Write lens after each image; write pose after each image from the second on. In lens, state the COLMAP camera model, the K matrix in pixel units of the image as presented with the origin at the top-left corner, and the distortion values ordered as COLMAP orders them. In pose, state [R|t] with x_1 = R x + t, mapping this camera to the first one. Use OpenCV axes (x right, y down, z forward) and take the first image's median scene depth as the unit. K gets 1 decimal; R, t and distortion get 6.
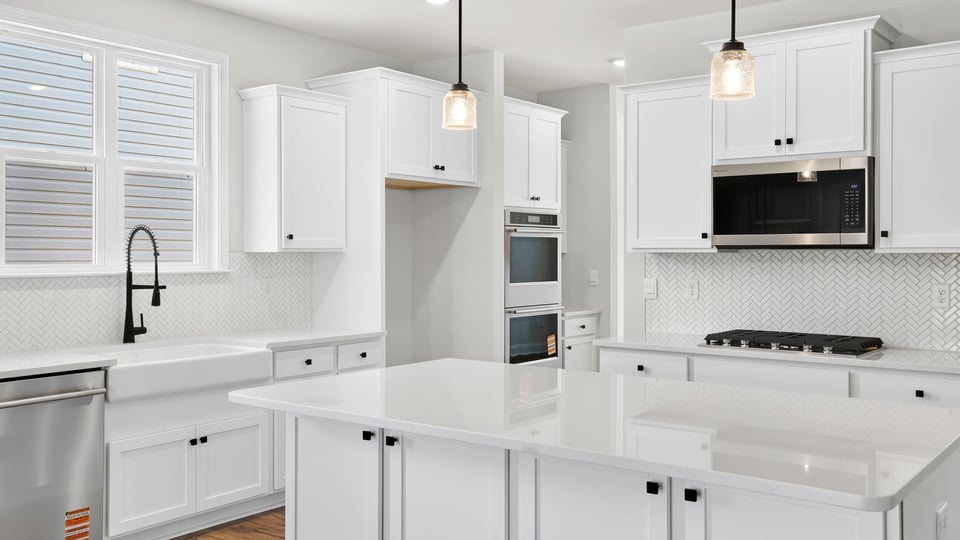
lens RADIAL K [[878.3, 0, 469.4], [0, 878.3, 254.1], [0, 0, 1]] dist [0.082278, 0.000000]
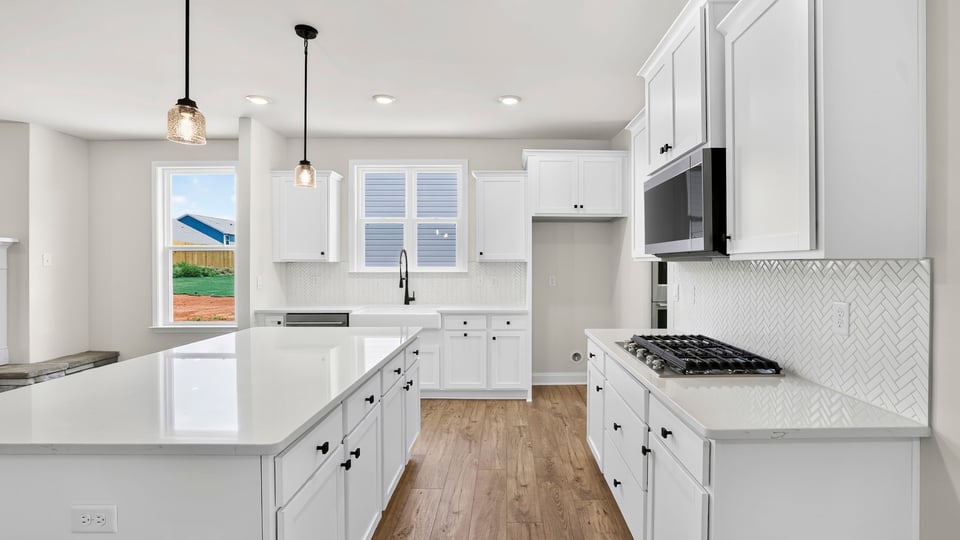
lens RADIAL K [[422.1, 0, 433.4], [0, 422.1, 269.1], [0, 0, 1]] dist [-0.020118, 0.006215]
pose [[0.634085, 0.009362, -0.773206, 0.449308], [0.000712, 0.999919, 0.012691, 0.001420], [0.773263, -0.008597, 0.634027, 0.410529]]
